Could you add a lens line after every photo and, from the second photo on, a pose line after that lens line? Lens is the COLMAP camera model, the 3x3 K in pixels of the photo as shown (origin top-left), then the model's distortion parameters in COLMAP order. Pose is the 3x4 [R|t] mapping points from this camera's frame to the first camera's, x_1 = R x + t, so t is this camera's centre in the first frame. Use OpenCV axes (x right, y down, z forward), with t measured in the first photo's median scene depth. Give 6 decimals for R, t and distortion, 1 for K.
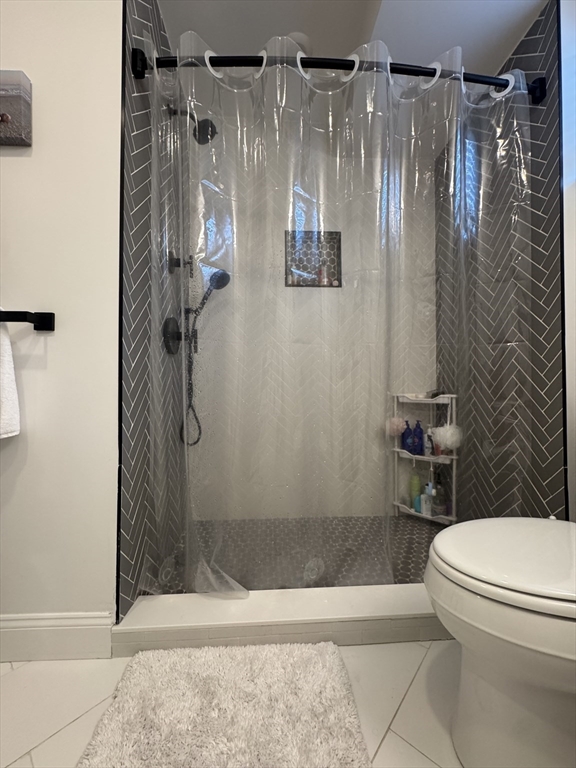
lens RADIAL K [[309.6, 0, 288.2], [0, 309.6, 385.0], [0, 0, 1]] dist [-0.000344, -0.000103]
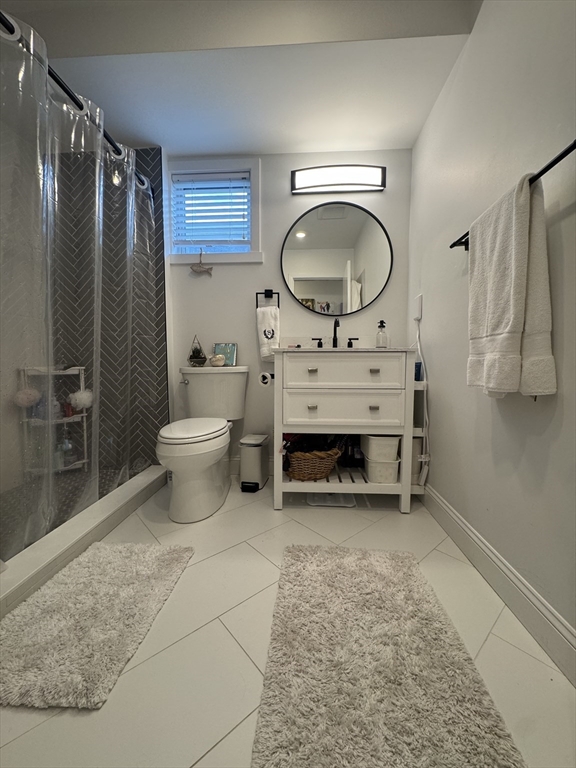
lens RADIAL K [[309.6, 0, 287.5], [0, 309.6, 379.5], [0, 0, 1]] dist [-0.000344, -0.000103]
pose [[0.120350, -0.049649, 0.991489, -0.657726], [-0.003855, 0.998718, 0.050479, 0.014983], [-0.992724, -0.009897, 0.120004, -0.012563]]
